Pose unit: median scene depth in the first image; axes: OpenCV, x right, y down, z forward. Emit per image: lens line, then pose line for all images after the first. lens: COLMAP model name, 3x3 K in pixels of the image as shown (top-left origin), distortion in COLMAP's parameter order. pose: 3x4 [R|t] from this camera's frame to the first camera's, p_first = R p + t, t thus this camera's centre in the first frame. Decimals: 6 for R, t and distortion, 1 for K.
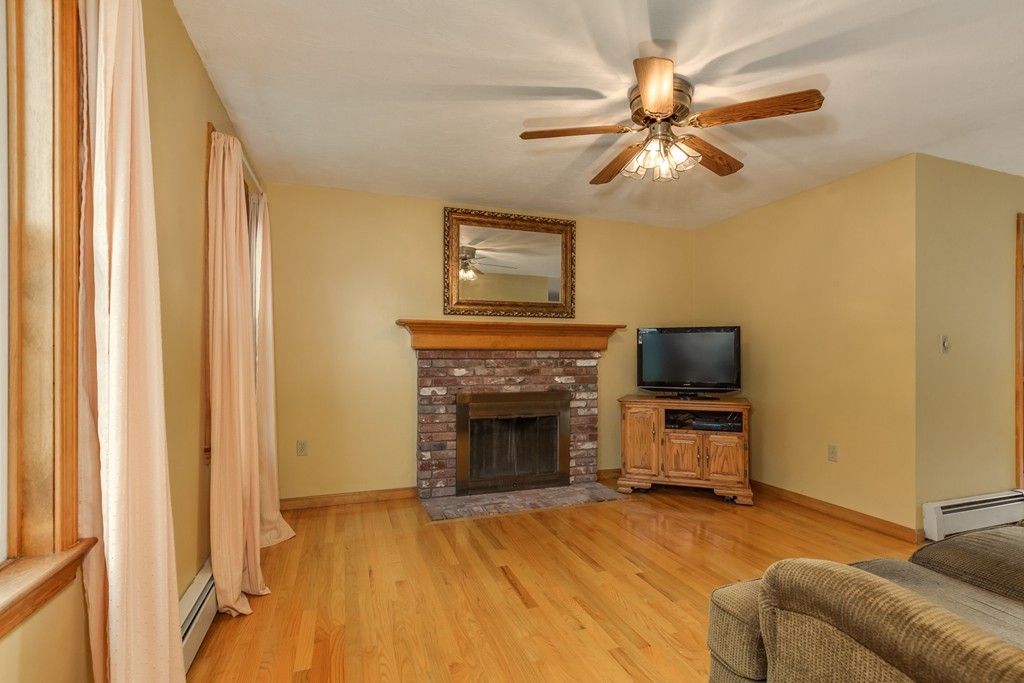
lens RADIAL K [[465.5, 0, 517.0], [0, 465.5, 354.8], [0, 0, 1]] dist [-0.001974, -0.000057]
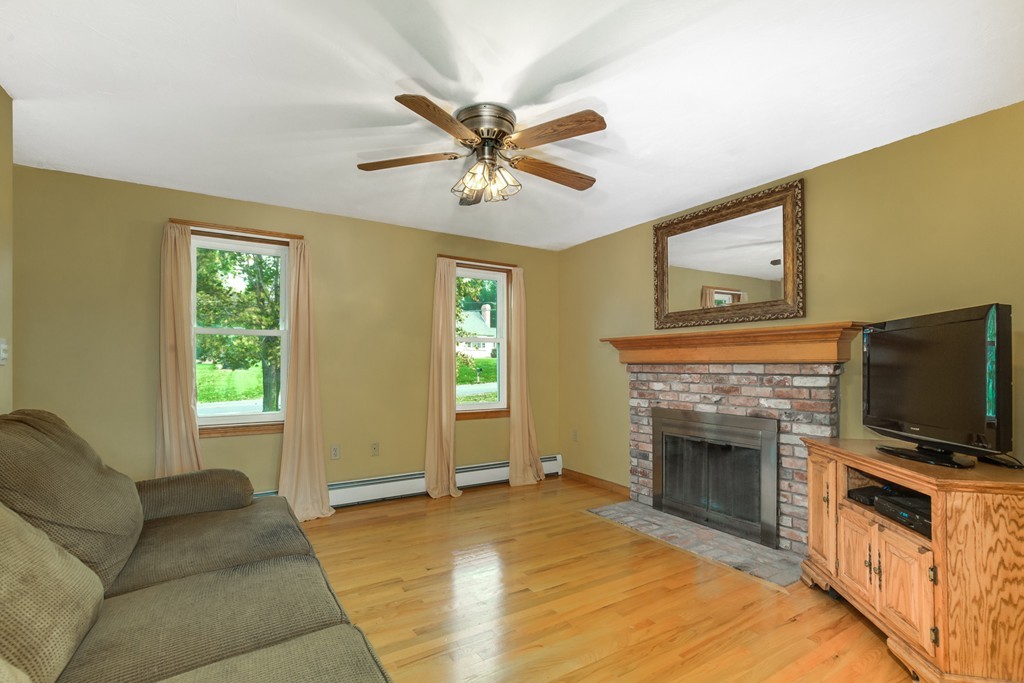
lens RADIAL K [[465.5, 0, 517.0], [0, 465.5, 354.8], [0, 0, 1]] dist [-0.001974, -0.000057]
pose [[0.239059, -0.024047, -0.970707, 0.758300], [-0.001777, 0.999681, -0.025202, -0.004605], [0.971003, 0.007750, 0.238940, 0.447664]]
